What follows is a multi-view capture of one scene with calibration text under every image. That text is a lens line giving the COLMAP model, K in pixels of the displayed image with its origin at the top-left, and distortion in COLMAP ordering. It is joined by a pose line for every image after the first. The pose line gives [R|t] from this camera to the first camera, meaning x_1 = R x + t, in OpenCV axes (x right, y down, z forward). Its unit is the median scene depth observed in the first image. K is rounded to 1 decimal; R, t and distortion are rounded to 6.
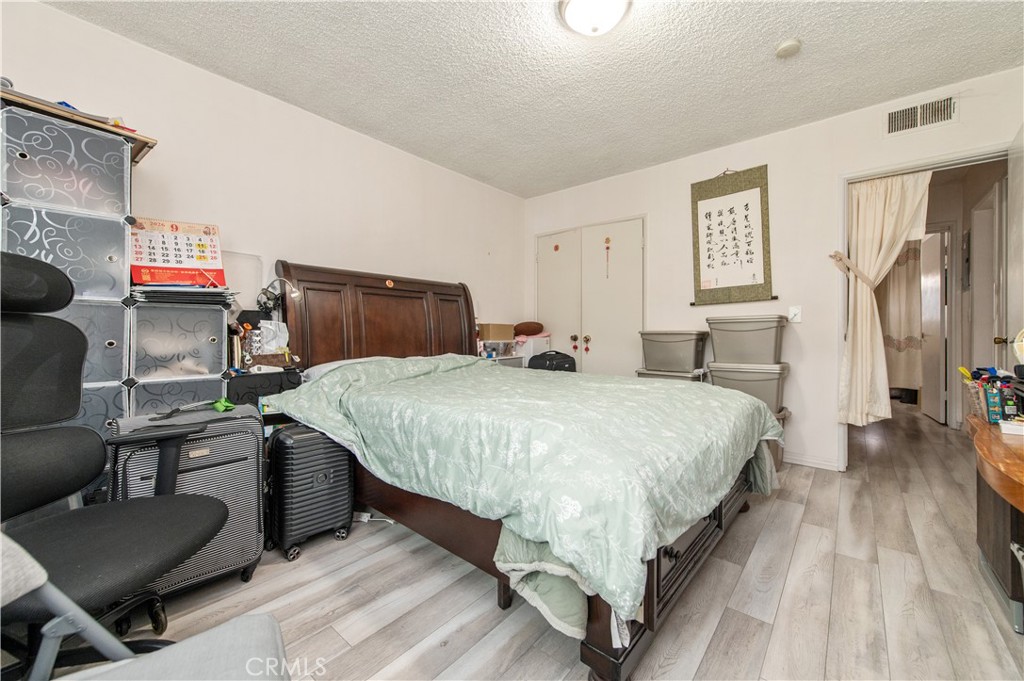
lens RADIAL K [[394.3, 0, 511.5], [0, 394.3, 335.5], [0, 0, 1]] dist [0.018508, -0.007091]
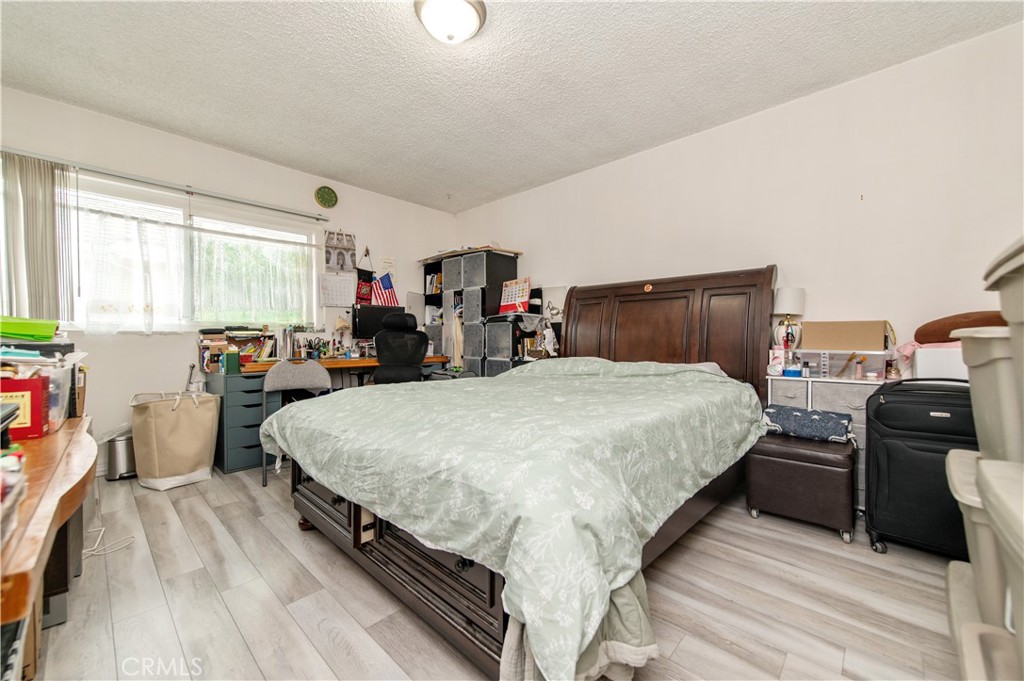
lens RADIAL K [[394.3, 0, 511.5], [0, 394.3, 335.5], [0, 0, 1]] dist [0.018508, -0.007091]
pose [[-0.034760, 0.000091, -0.999396, 0.716777], [-0.006312, 0.999980, 0.000310, -0.007979], [0.999376, 0.006319, -0.034759, 0.685869]]
